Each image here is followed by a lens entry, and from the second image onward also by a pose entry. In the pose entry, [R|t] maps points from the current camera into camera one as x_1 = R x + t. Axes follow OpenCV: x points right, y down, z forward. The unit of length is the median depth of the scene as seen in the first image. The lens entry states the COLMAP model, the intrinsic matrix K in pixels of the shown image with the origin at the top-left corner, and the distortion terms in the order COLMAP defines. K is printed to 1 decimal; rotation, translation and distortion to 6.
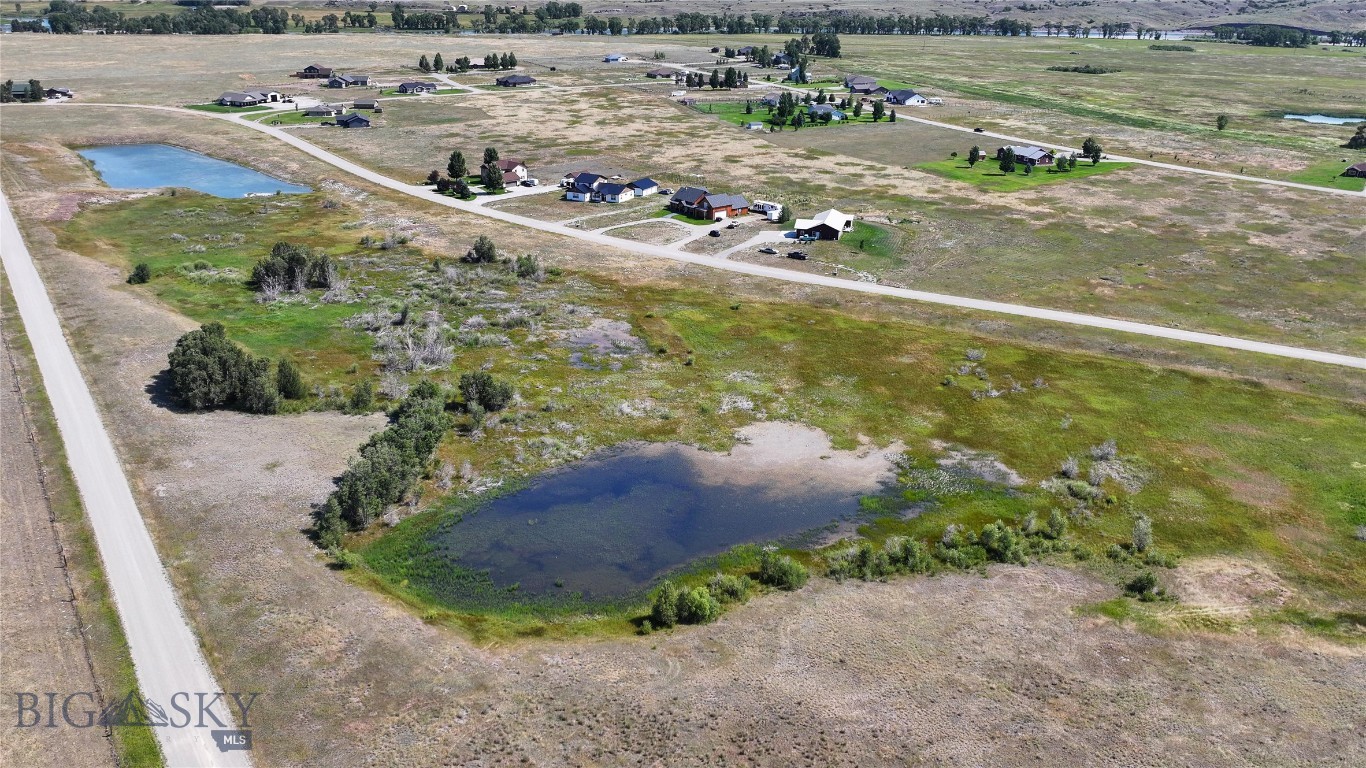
lens RADIAL K [[1114.4, 0, 681.1], [0, 1114.4, 385.7], [0, 0, 1]] dist [0.014165, -0.022645]
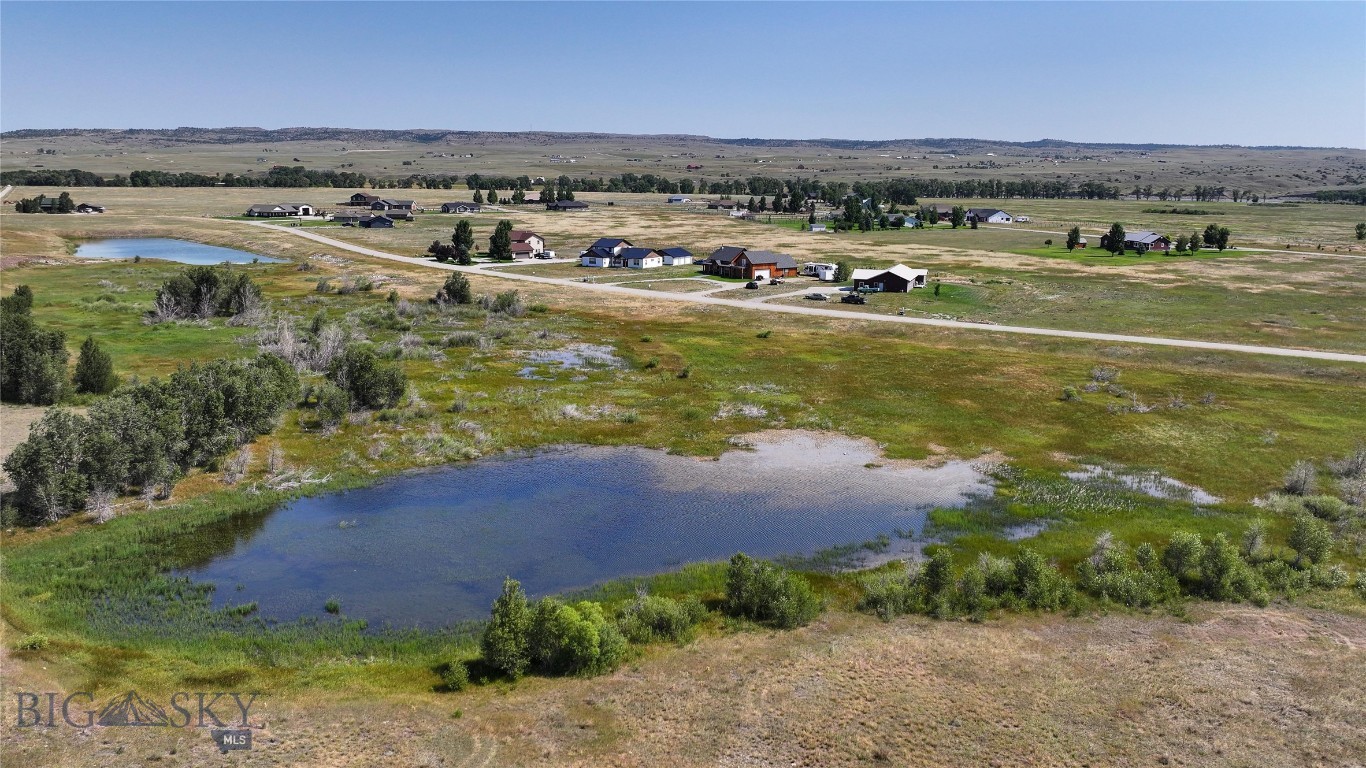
lens RADIAL K [[1114.4, 0, 681.6], [0, 1114.4, 384.1], [0, 0, 1]] dist [0.014165, -0.022645]
pose [[0.997262, 0.013861, -0.072640, 0.043797], [-0.026292, 0.984556, -0.173087, 0.081621], [0.069119, 0.174523, 0.982224, 0.247430]]
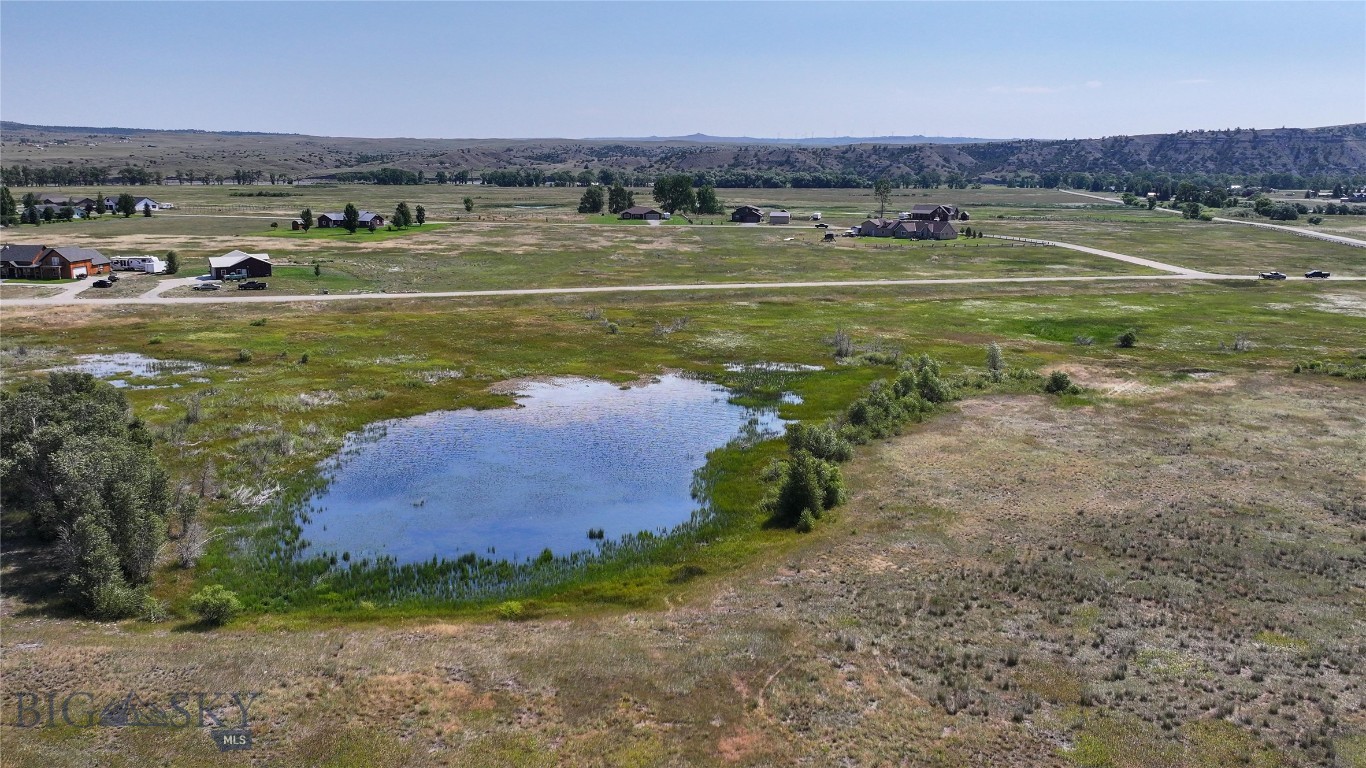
lens RADIAL K [[1114.4, 0, 679.7], [0, 1114.4, 380.1], [0, 0, 1]] dist [0.014165, -0.022645]
pose [[0.707320, -0.144591, 0.691948, -0.244759], [0.256135, 0.964763, -0.060226, 0.074044], [-0.658857, 0.219831, 0.719431, 0.260698]]
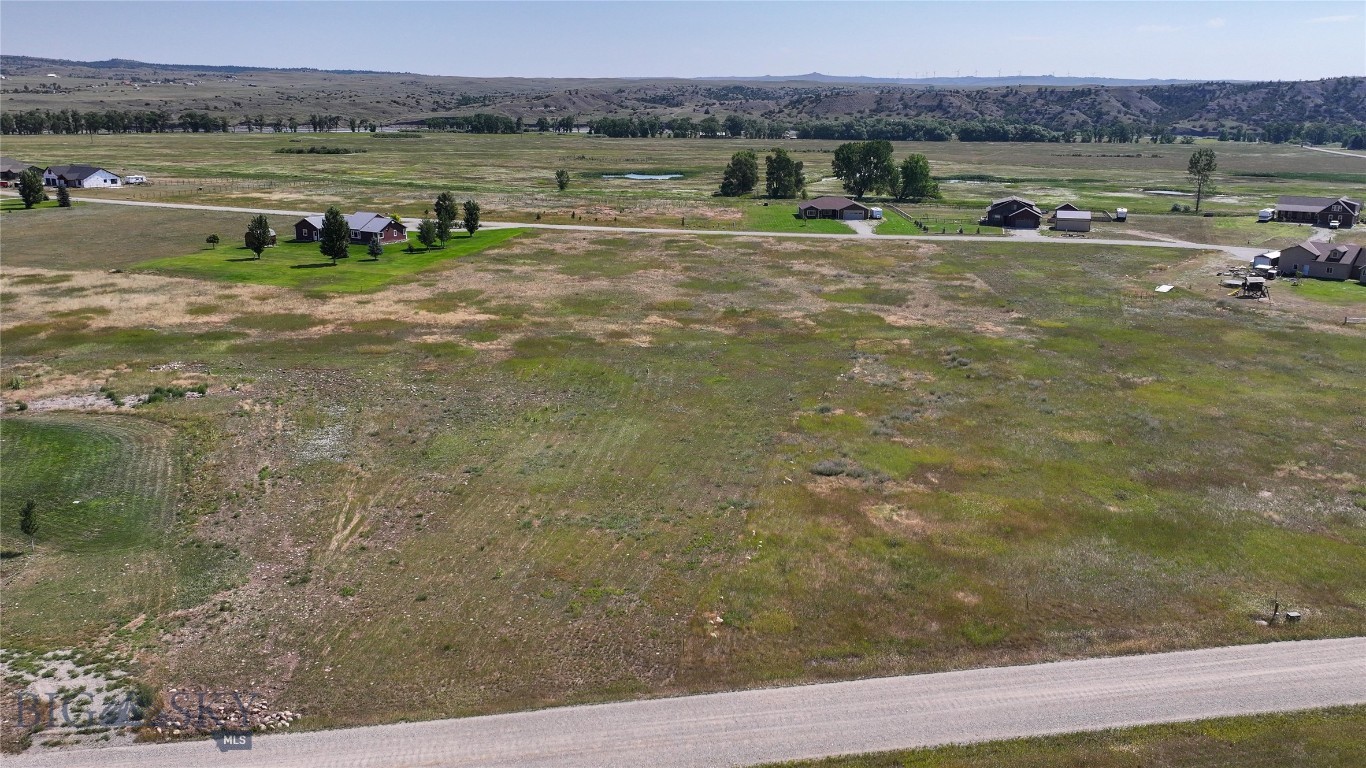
lens RADIAL K [[1114.4, 0, 680.6], [0, 1114.4, 381.5], [0, 0, 1]] dist [0.014165, -0.022645]
pose [[0.771932, -0.160507, 0.615108, 0.130639], [0.227641, 0.973228, -0.031725, -0.121263], [-0.593548, 0.164513, 0.787804, 0.733965]]
